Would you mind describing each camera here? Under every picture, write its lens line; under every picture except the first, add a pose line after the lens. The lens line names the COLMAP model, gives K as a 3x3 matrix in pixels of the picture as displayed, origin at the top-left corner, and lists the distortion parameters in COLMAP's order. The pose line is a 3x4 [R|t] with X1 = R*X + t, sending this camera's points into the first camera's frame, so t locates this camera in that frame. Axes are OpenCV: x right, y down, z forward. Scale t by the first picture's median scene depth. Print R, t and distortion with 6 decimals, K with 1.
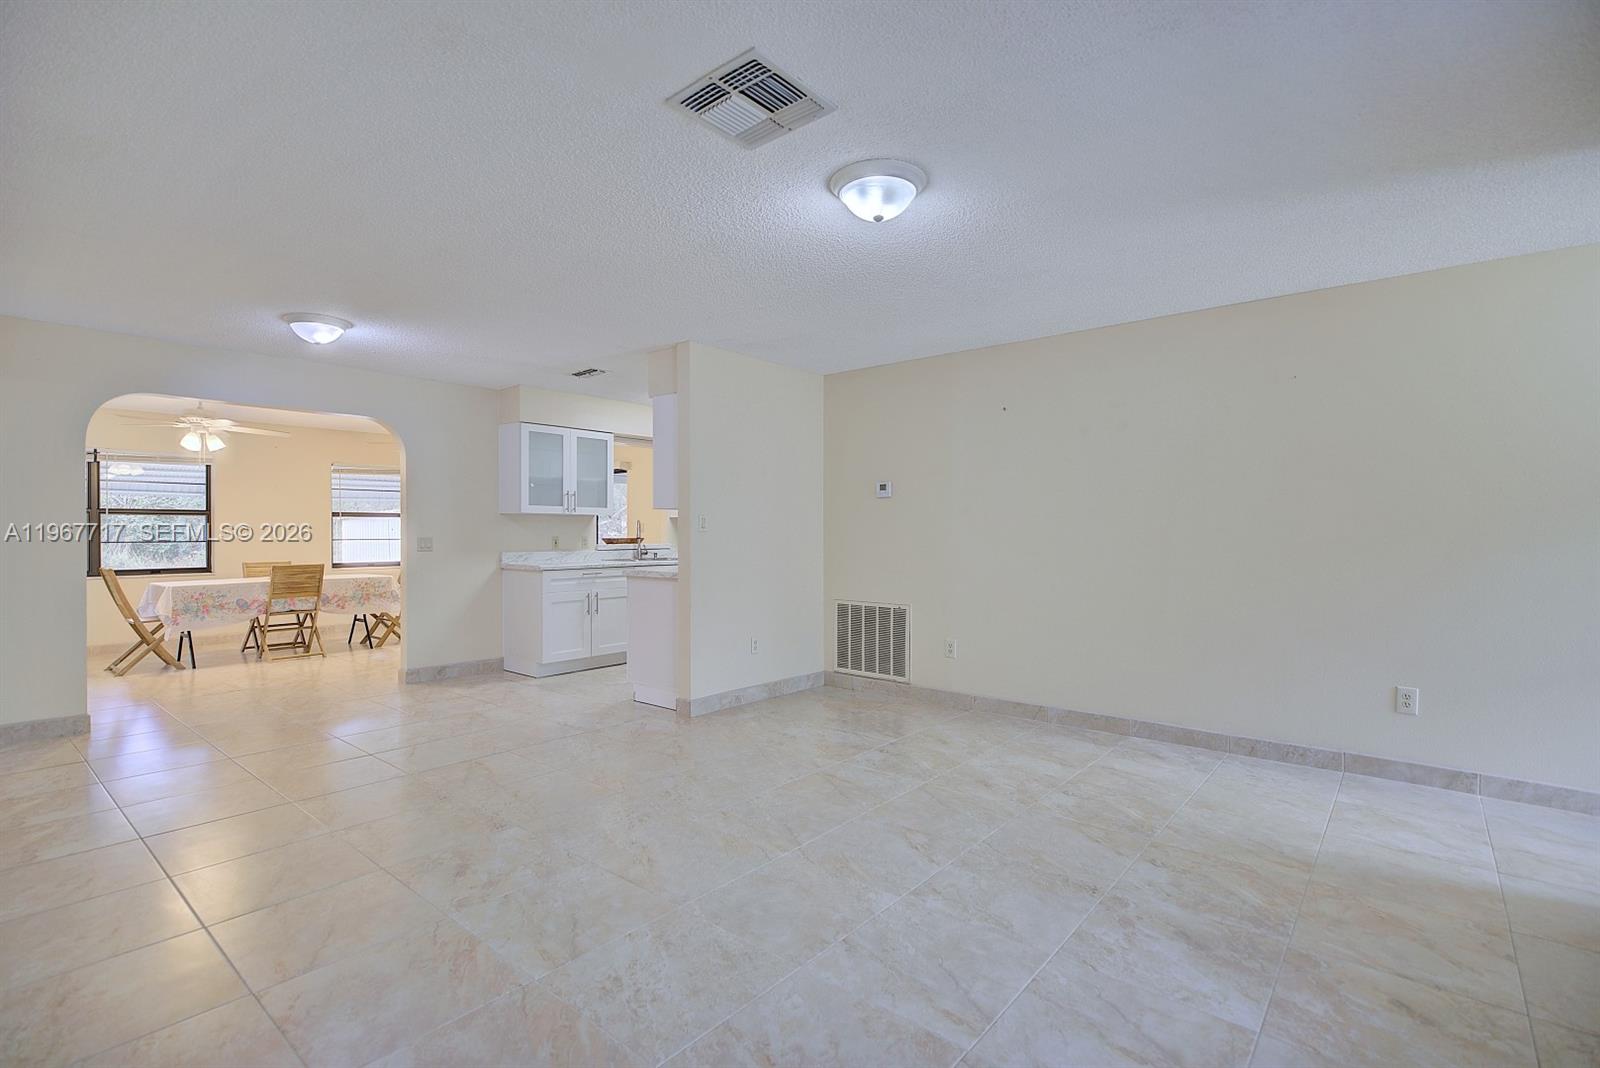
lens RADIAL K [[746.6, 0, 798.0], [0, 746.6, 545.4], [0, 0, 1]] dist [-0.001407, 0.000185]
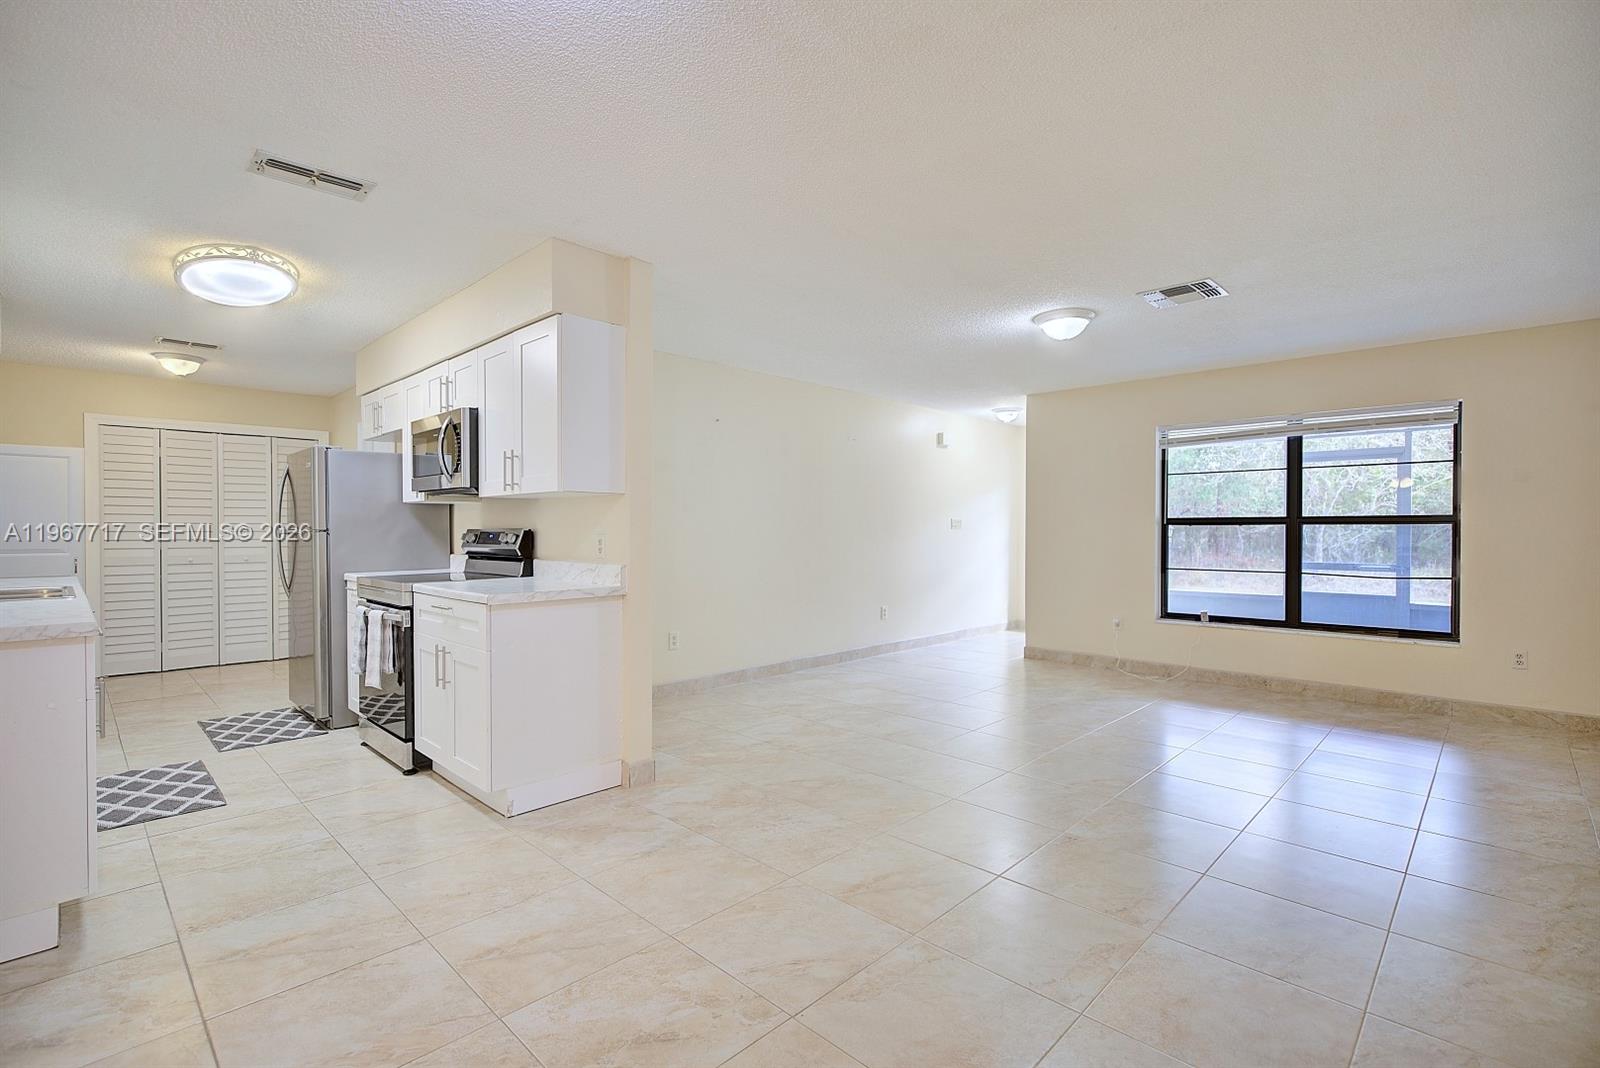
lens RADIAL K [[746.6, 0, 805.2], [0, 746.6, 532.3], [0, 0, 1]] dist [-0.001407, 0.000185]
pose [[0.060561, -0.006993, 0.998140, -0.781328], [0.018283, 0.999815, 0.005896, -0.012578], [-0.997997, 0.017892, 0.060678, 0.729775]]
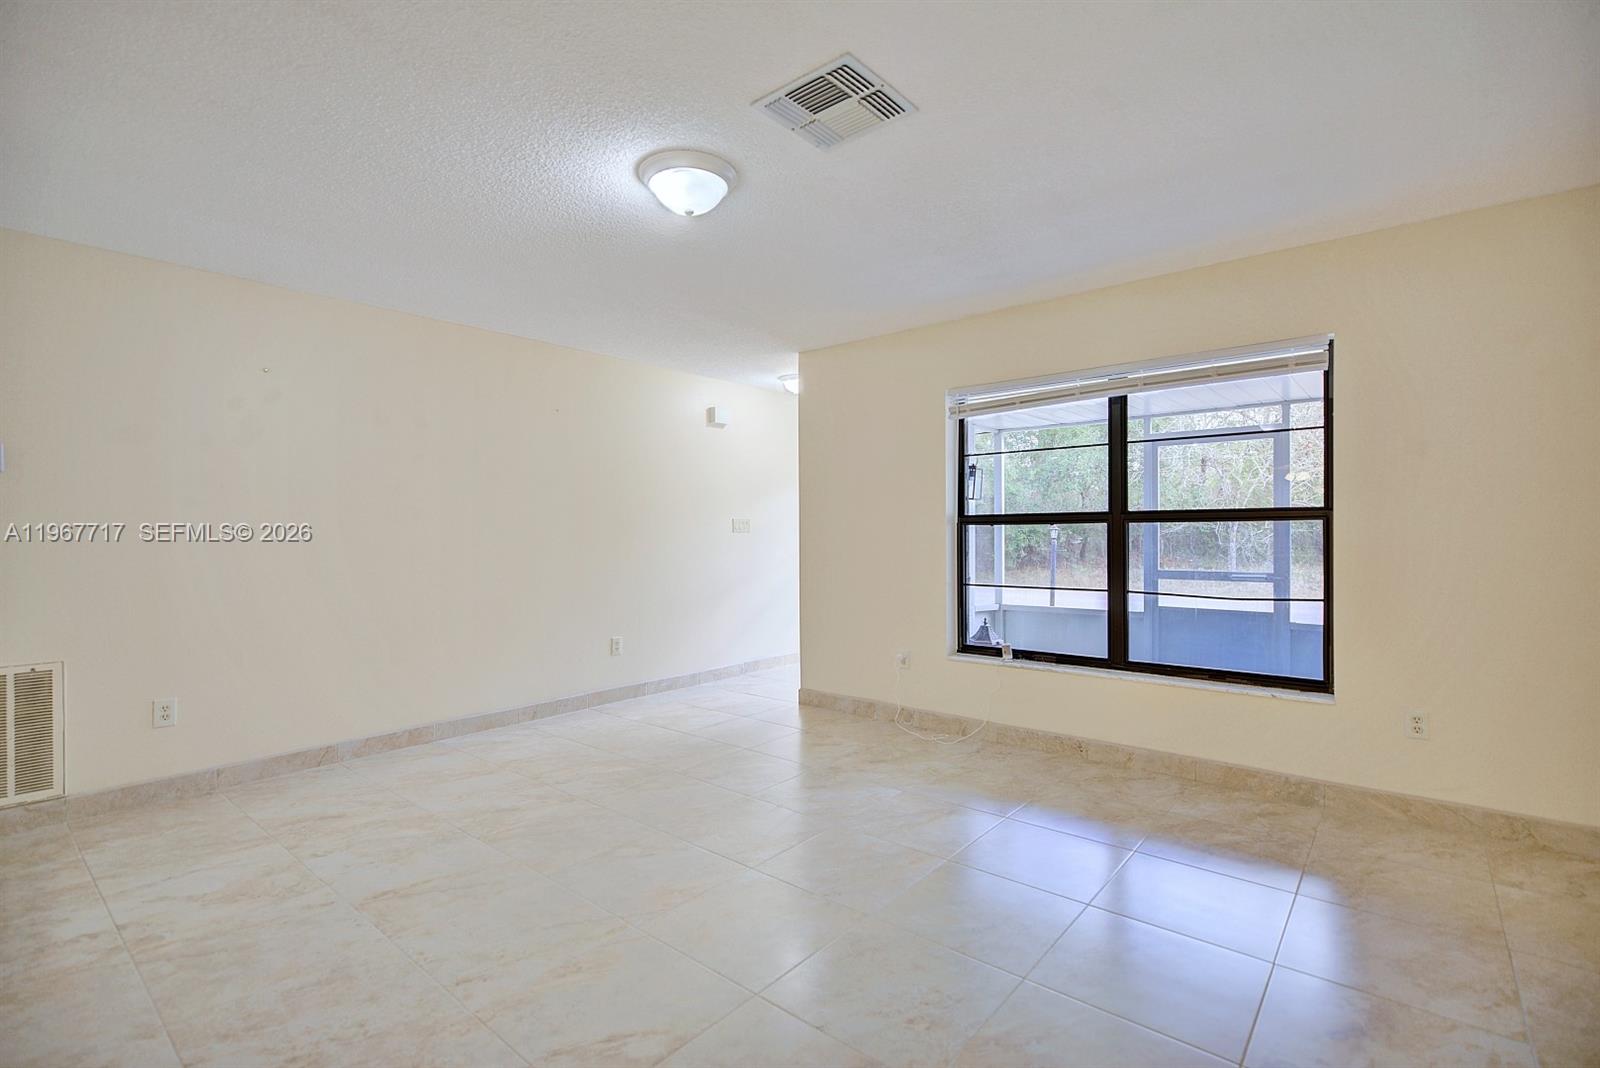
lens RADIAL K [[746.6, 0, 805.9], [0, 746.6, 534.4], [0, 0, 1]] dist [-0.001407, 0.000185]
pose [[-0.010434, -0.005802, 0.999929, -0.435713], [0.026373, 0.999634, 0.006075, -0.005692], [-0.999598, 0.026435, -0.010277, 0.429495]]
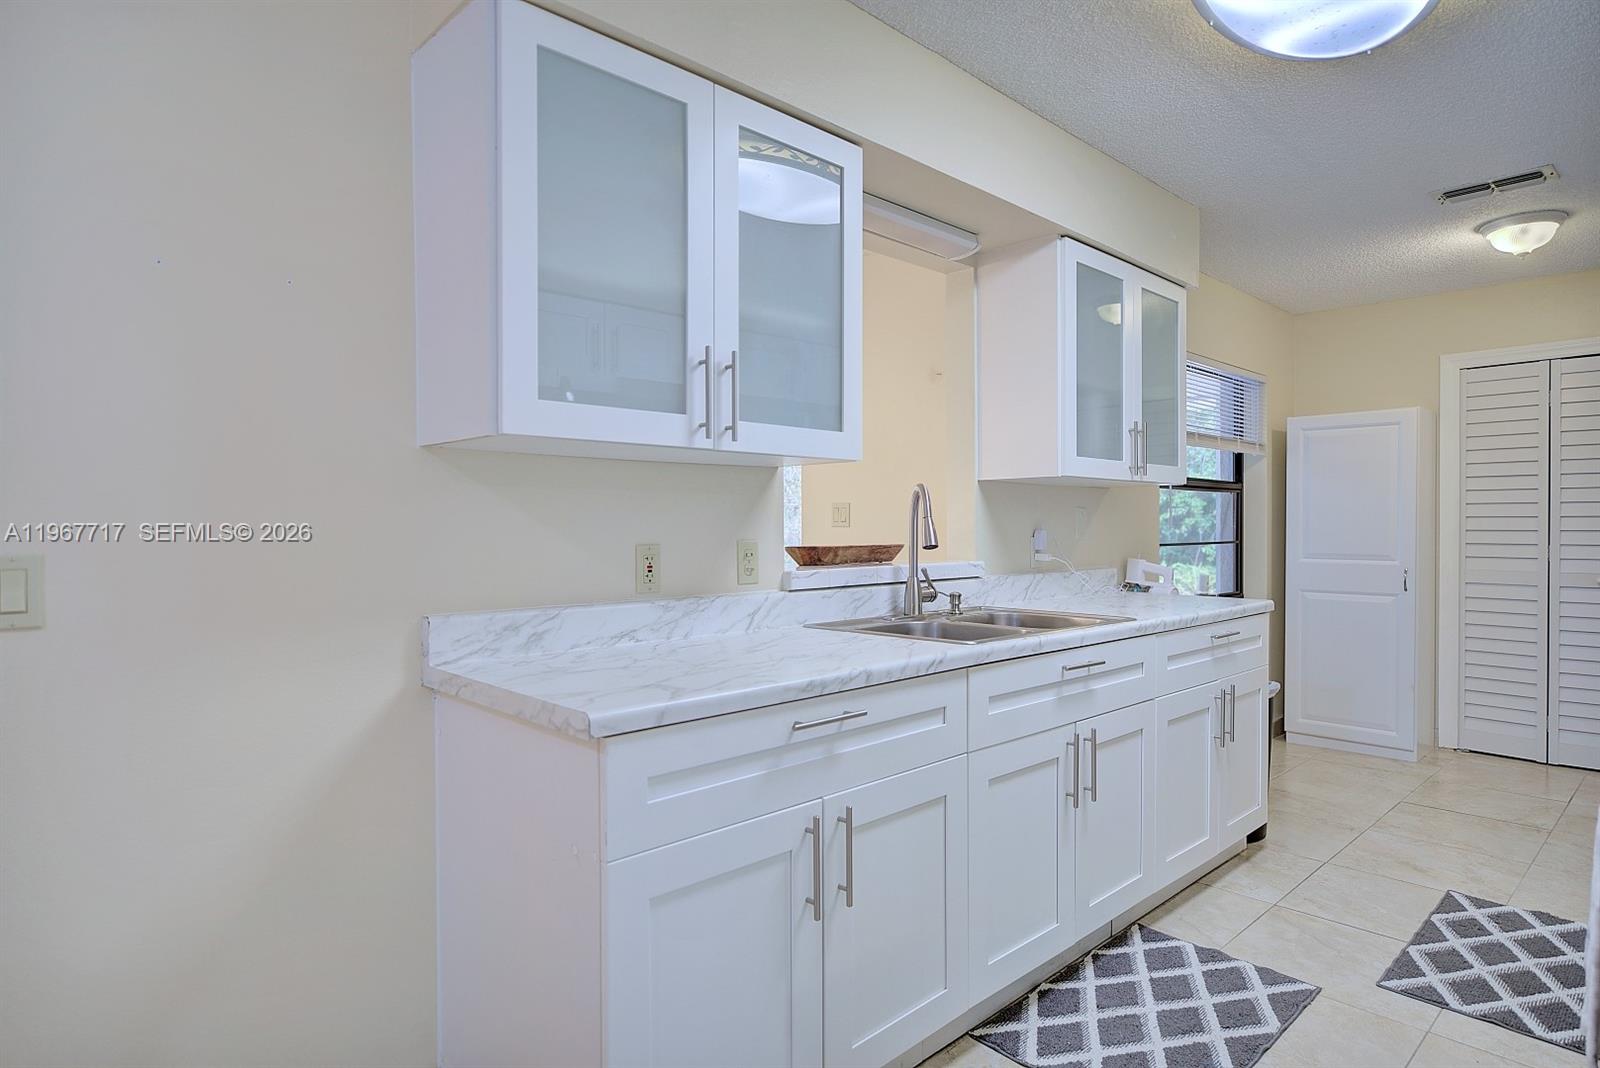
lens RADIAL K [[885.8, 0, 809.6], [0, 885.8, 539.7], [0, 0, 1]] dist [0.002303, -0.001656]
pose [[0.995687, -0.002485, -0.092745, -0.311916], [0.002157, 0.999991, -0.003636, -0.015552], [0.092754, 0.003420, 0.995683, 0.905845]]
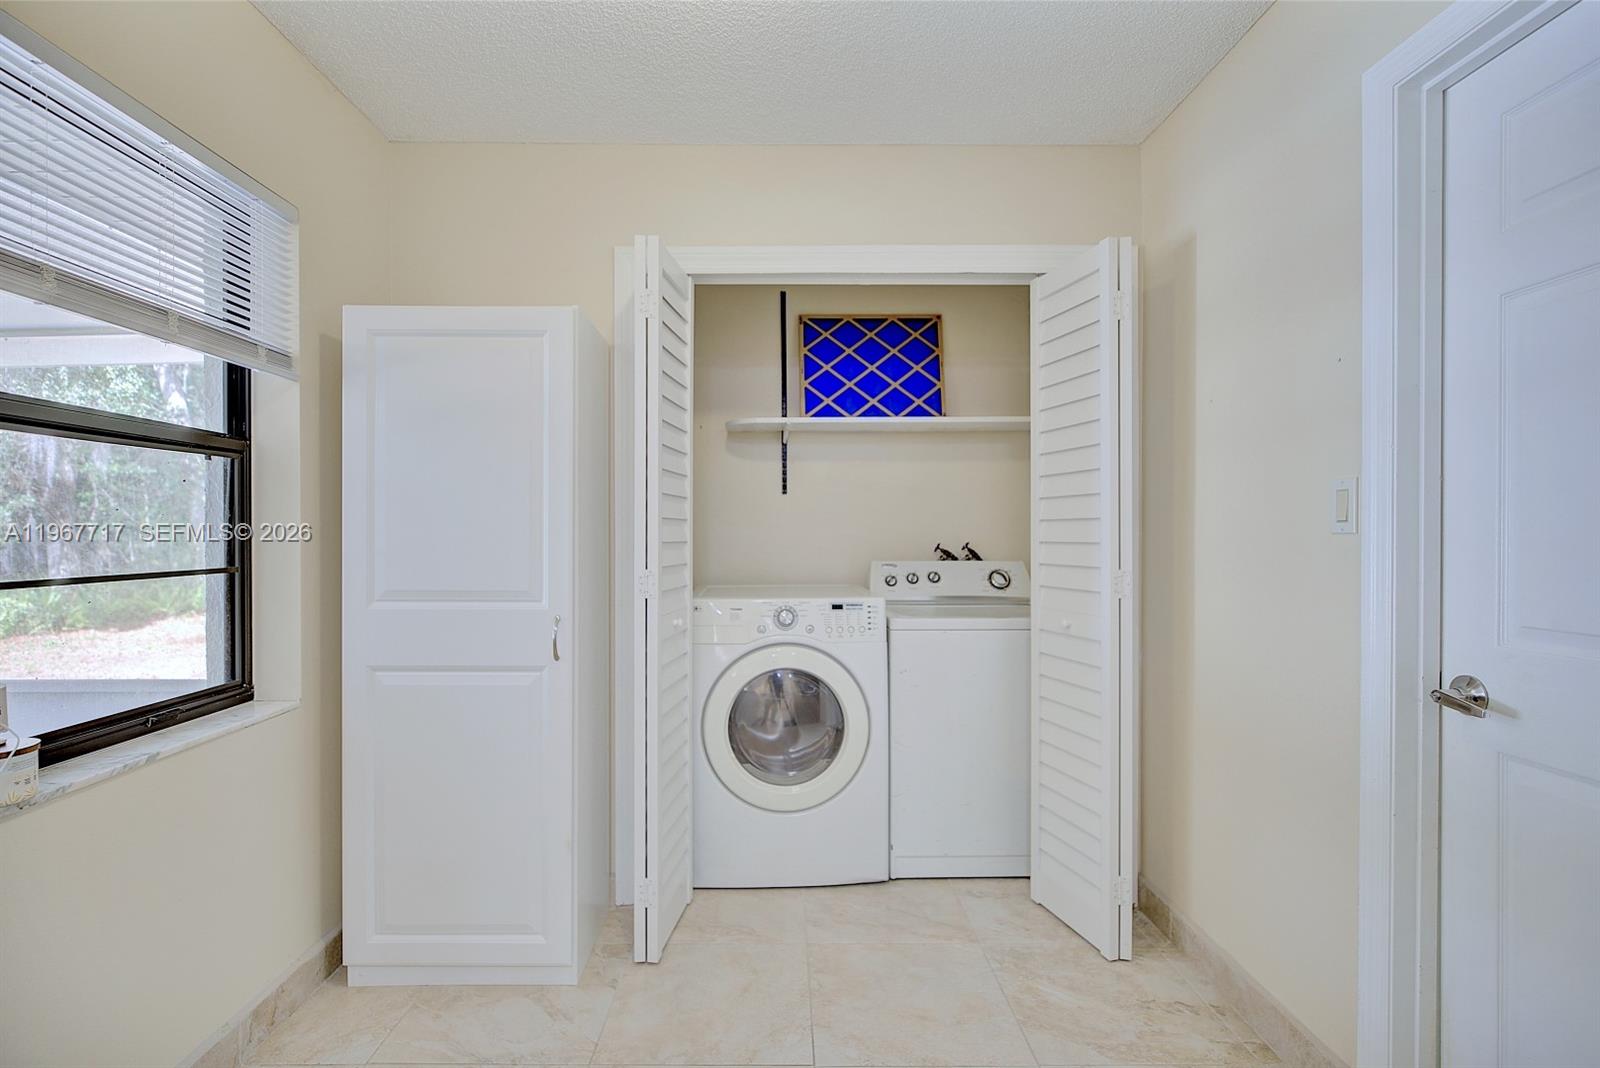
lens RADIAL K [[746.6, 0, 787.9], [0, 746.6, 538.1], [0, 0, 1]] dist [-0.001407, 0.000185]
pose [[0.746853, -0.003162, 0.664982, 0.004576], [0.013084, 0.999865, -0.009939, -0.022838], [-0.664861, 0.016123, 0.746793, 1.429857]]
